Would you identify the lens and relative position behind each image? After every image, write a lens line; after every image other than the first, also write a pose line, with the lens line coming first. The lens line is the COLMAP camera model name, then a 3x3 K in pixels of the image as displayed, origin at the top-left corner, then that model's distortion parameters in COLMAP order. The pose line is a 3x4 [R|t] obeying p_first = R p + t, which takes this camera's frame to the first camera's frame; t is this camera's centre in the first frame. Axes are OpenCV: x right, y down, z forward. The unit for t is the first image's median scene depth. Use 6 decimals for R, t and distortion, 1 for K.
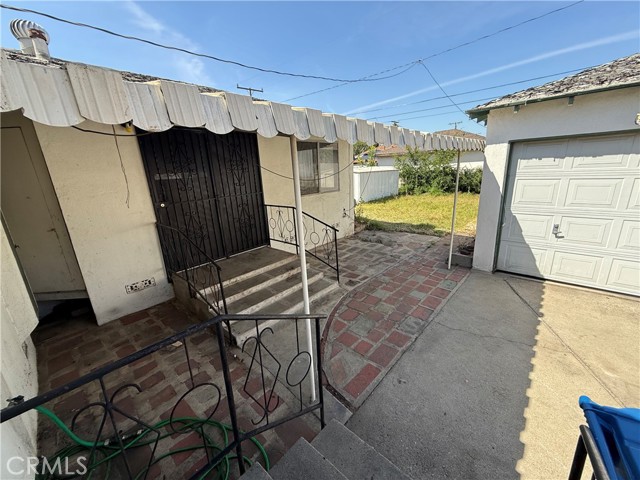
lens RADIAL K [[254.8, 0, 319.0], [0, 254.8, 240.0], [0, 0, 1]] dist [0.000127, -0.000081]
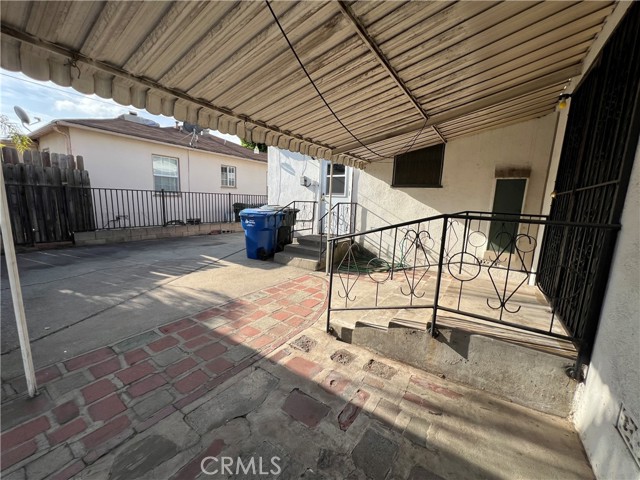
lens RADIAL K [[254.7, 0, 320.3], [0, 254.7, 240.7], [0, 0, 1]] dist [-0.001545, -0.000156]
pose [[-0.988624, 0.040148, -0.144954, 0.189222], [-0.025167, 0.905979, 0.422574, -0.303409], [0.148290, 0.421415, -0.894662, 1.585370]]
